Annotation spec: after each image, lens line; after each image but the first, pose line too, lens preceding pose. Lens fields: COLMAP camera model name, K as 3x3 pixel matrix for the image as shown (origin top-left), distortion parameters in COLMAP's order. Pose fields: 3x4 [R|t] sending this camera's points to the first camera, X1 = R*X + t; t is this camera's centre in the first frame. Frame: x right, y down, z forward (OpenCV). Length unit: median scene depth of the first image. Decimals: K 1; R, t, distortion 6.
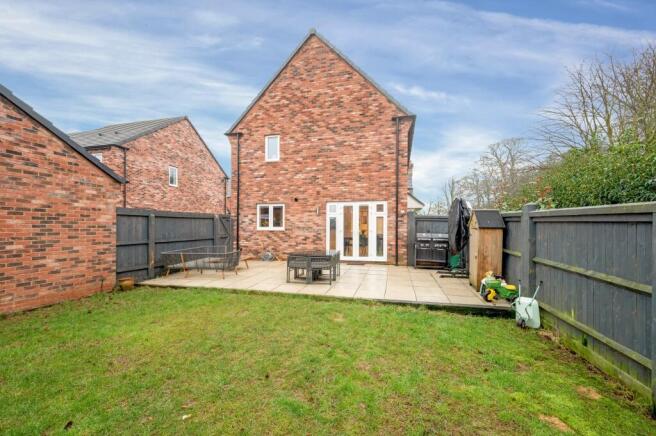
lens RADIAL K [[258.3, 0, 328.0], [0, 258.3, 218.0], [0, 0, 1]] dist [0.000810, 0.000094]
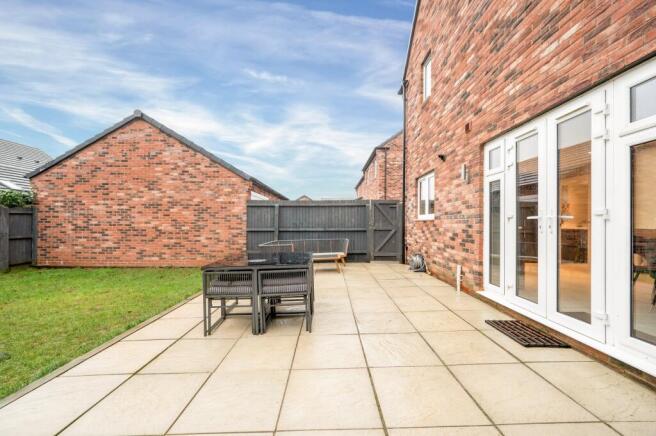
lens RADIAL K [[258.3, 0, 328.0], [0, 258.3, 218.0], [0, 0, 1]] dist [0.000810, 0.000094]
pose [[0.275131, -0.018023, -0.961238, 0.498968], [0.033975, 0.999382, -0.009014, 0.072673], [0.960806, -0.030178, 0.275573, 1.099333]]
